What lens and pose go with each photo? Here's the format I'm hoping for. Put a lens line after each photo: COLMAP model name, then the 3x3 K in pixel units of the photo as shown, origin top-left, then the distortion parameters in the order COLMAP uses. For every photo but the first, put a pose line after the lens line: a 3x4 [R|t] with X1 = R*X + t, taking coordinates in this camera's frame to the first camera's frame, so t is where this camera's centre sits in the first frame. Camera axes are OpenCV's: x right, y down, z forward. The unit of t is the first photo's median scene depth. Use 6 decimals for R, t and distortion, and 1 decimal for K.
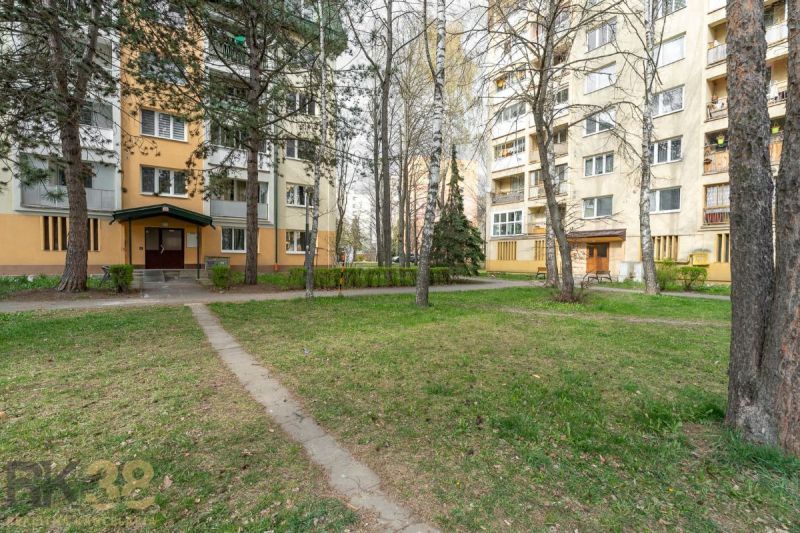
lens RADIAL K [[359.8, 0, 395.8], [0, 359.8, 264.7], [0, 0, 1]] dist [-0.000244, 0.000299]
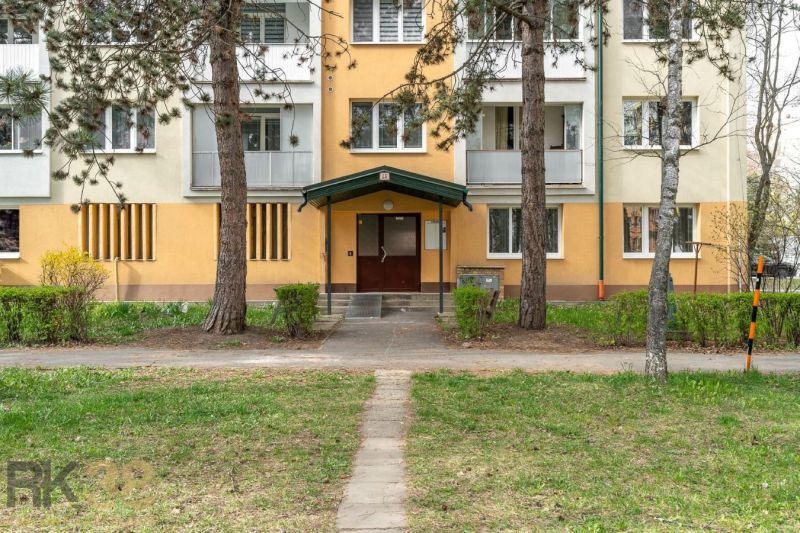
lens RADIAL K [[749.4, 0, 400.0], [0, 749.4, 266.5], [0, 0, 1]] dist [0.015834, 0.013278]
pose [[0.821067, -0.011919, -0.570707, -0.007604], [-0.000756, 0.999758, -0.021967, -0.001565], [0.570831, 0.018468, 0.820860, 0.130423]]
